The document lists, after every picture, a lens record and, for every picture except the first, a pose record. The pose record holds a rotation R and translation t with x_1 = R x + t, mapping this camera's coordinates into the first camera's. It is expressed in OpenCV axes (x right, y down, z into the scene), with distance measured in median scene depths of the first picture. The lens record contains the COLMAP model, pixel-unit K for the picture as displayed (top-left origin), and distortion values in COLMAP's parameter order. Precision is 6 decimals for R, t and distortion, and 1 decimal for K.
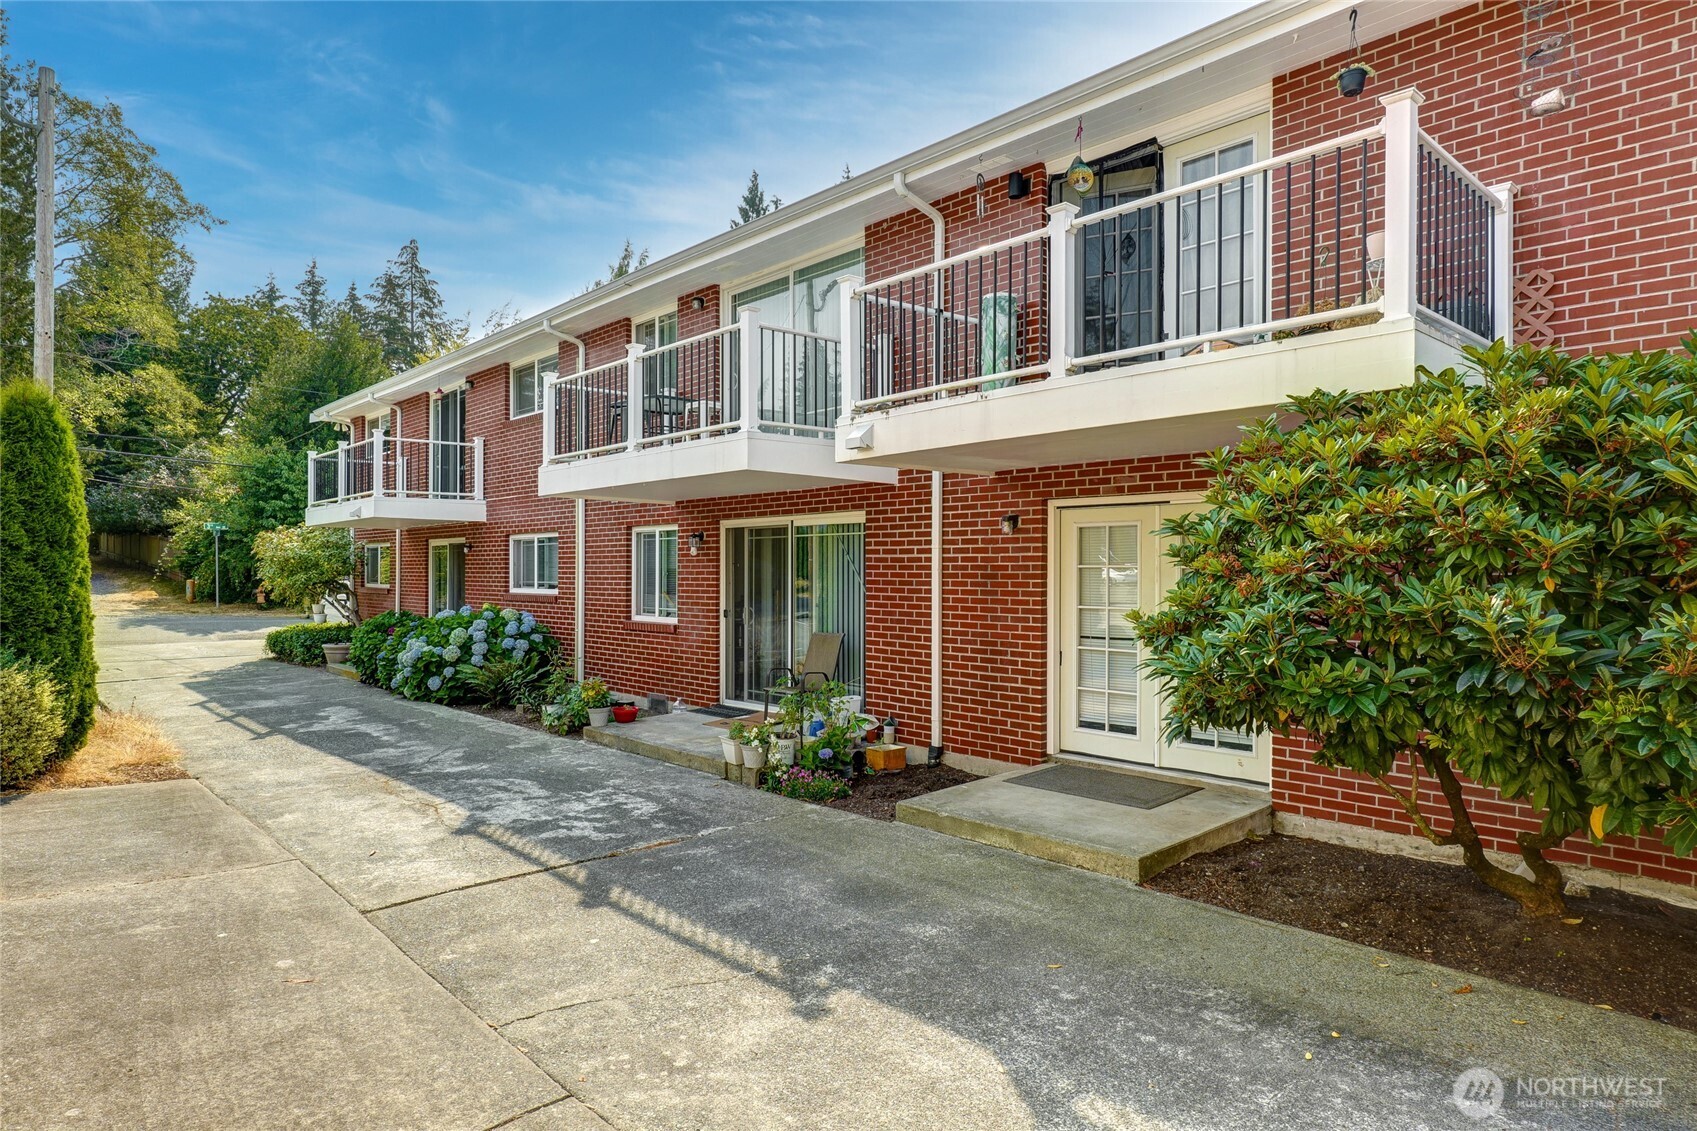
lens RADIAL K [[982.7, 0, 849.9], [0, 982.7, 569.5], [0, 0, 1]] dist [0.000173, -0.000572]
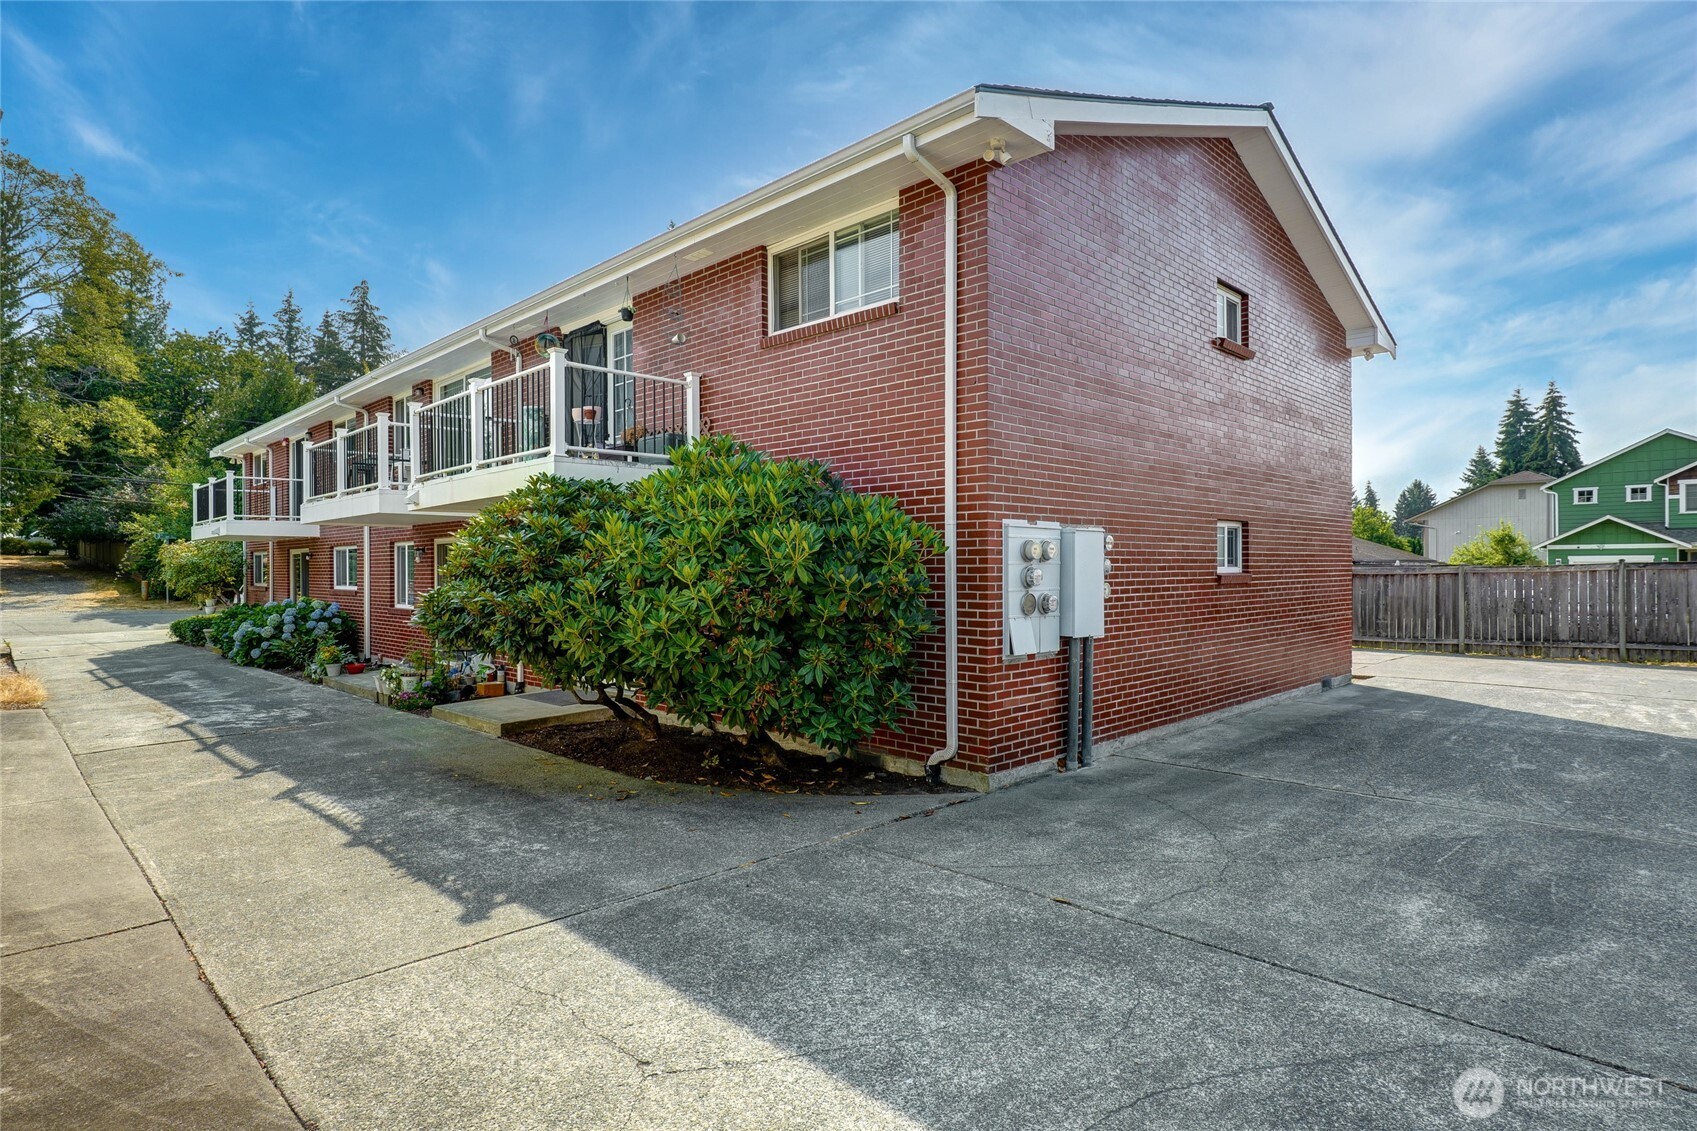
lens RADIAL K [[902.5, 0, 847.1], [0, 902.5, 563.3], [0, 0, 1]] dist [0.001578, 0.001302]
pose [[0.999365, -0.008244, 0.034676, 0.136916], [0.008322, 0.999963, -0.002116, -0.001491], [-0.034657, 0.002403, 0.999396, -0.117821]]
